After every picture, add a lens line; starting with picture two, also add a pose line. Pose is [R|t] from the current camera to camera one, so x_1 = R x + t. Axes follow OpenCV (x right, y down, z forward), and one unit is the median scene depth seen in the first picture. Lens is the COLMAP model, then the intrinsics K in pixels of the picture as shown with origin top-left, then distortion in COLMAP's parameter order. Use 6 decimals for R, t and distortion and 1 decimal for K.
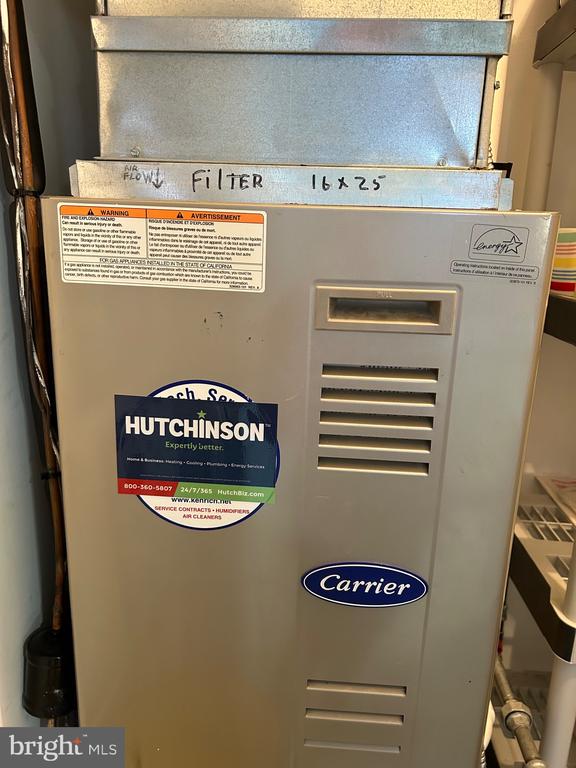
lens RADIAL K [[573.9, 0, 284.1], [0, 573.9, 386.7], [0, 0, 1]] dist [0.041477, -0.038903]
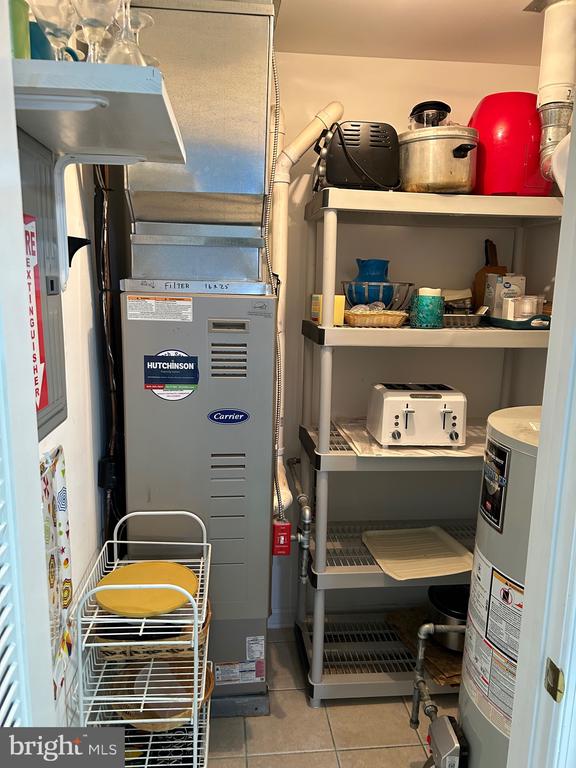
lens RADIAL K [[573.9, 0, 292.4], [0, 573.9, 388.9], [0, 0, 1]] dist [0.041477, -0.038903]
pose [[0.982675, -0.040871, 0.180777, -0.075758], [0.052192, 0.996933, -0.058316, 0.410195], [-0.177839, 0.066741, 0.981794, -2.137423]]
